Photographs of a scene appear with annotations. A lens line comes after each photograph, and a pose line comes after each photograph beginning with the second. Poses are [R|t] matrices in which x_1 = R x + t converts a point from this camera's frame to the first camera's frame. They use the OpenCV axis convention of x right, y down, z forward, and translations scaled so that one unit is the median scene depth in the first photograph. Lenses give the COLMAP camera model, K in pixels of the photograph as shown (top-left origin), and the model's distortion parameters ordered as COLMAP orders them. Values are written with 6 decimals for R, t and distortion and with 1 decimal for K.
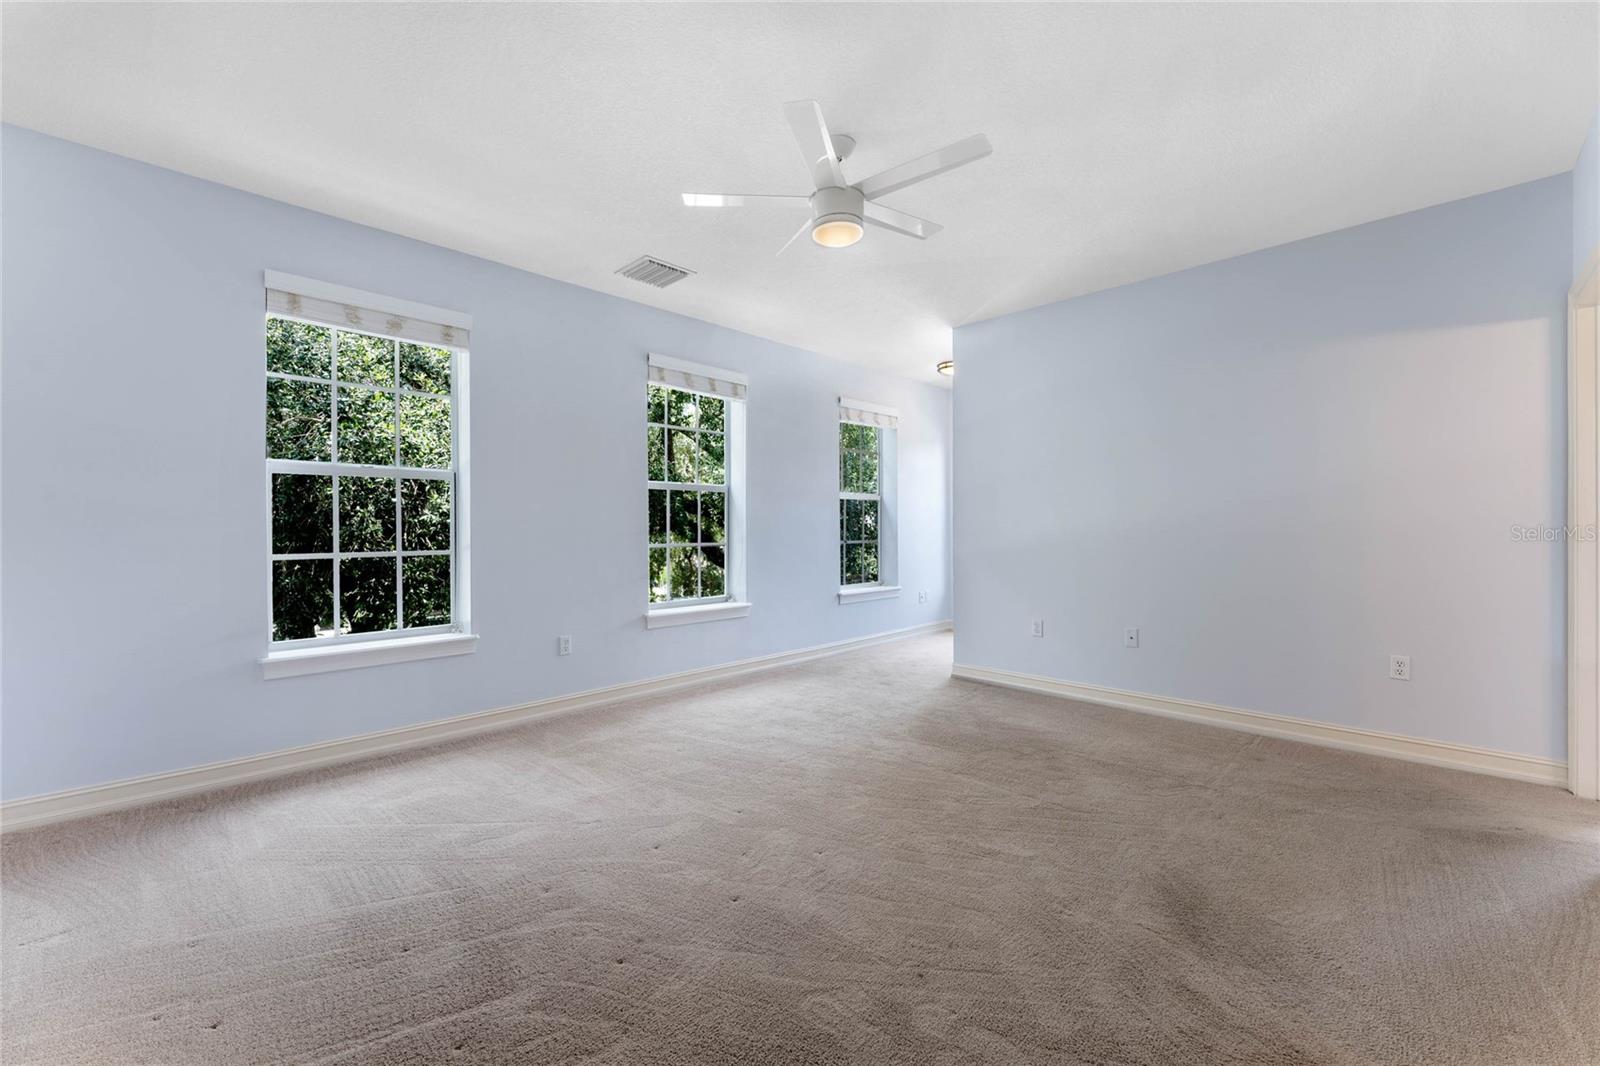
lens RADIAL K [[638.9, 0, 792.8], [0, 638.9, 520.7], [0, 0, 1]] dist [-0.002360, -0.000215]
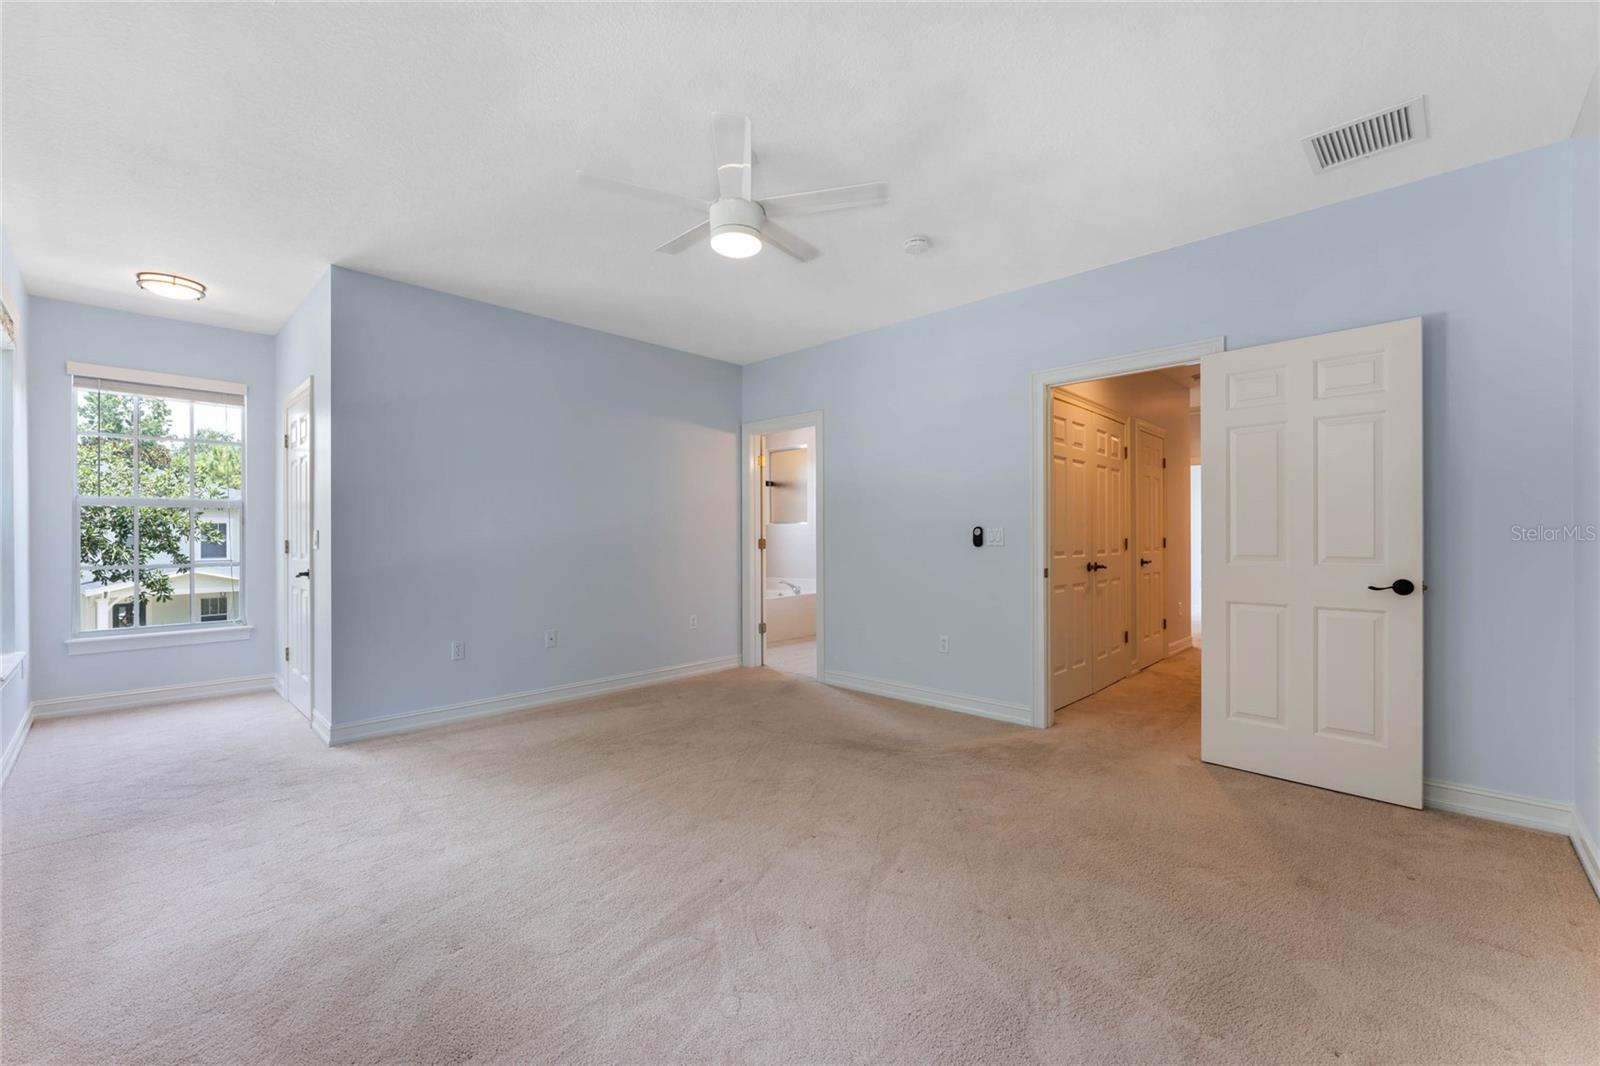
lens RADIAL K [[645.6, 0, 800.0], [0, 645.6, 533.0], [0, 0, 1]] dist [-0.000299, -0.000045]
pose [[-0.003520, 0.004083, 0.999985, -0.733961], [-0.009237, 0.999949, -0.004115, -0.001210], [-0.999951, -0.009252, -0.003482, 0.704000]]
